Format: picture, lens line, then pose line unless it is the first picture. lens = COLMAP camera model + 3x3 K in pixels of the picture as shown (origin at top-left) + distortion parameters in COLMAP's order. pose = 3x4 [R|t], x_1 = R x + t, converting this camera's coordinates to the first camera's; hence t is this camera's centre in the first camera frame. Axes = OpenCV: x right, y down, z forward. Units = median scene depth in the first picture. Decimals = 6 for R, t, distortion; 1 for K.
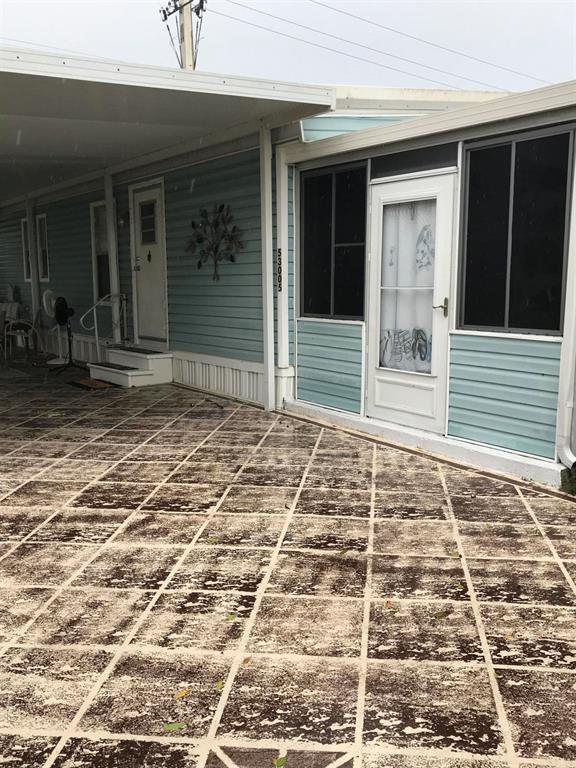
lens RADIAL K [[688.8, 0, 287.0], [0, 688.8, 384.4], [0, 0, 1]] dist [-0.003310, 0.019482]
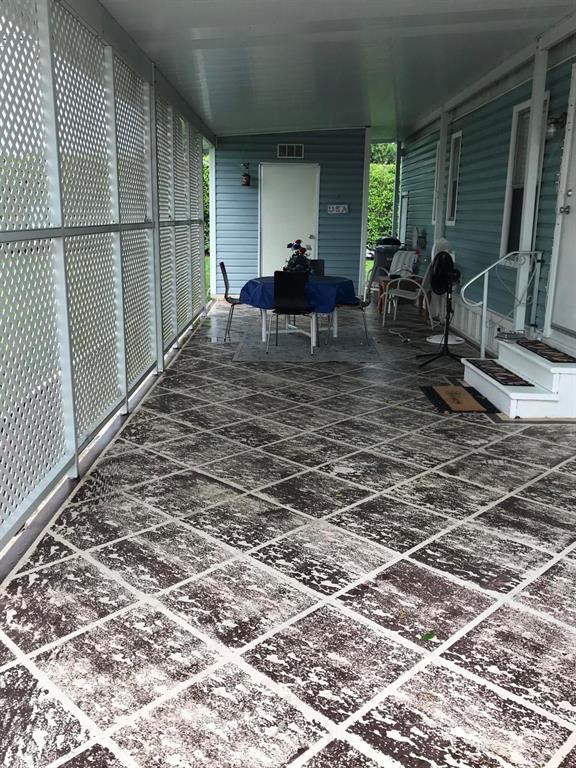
lens RADIAL K [[688.8, 0, 287.9], [0, 688.8, 382.6], [0, 0, 1]] dist [-0.003310, 0.019482]
pose [[0.799207, 0.163009, -0.578530, -0.042047], [-0.114637, 0.986193, 0.119511, -0.065103], [0.590023, -0.029193, 0.806859, 0.374234]]
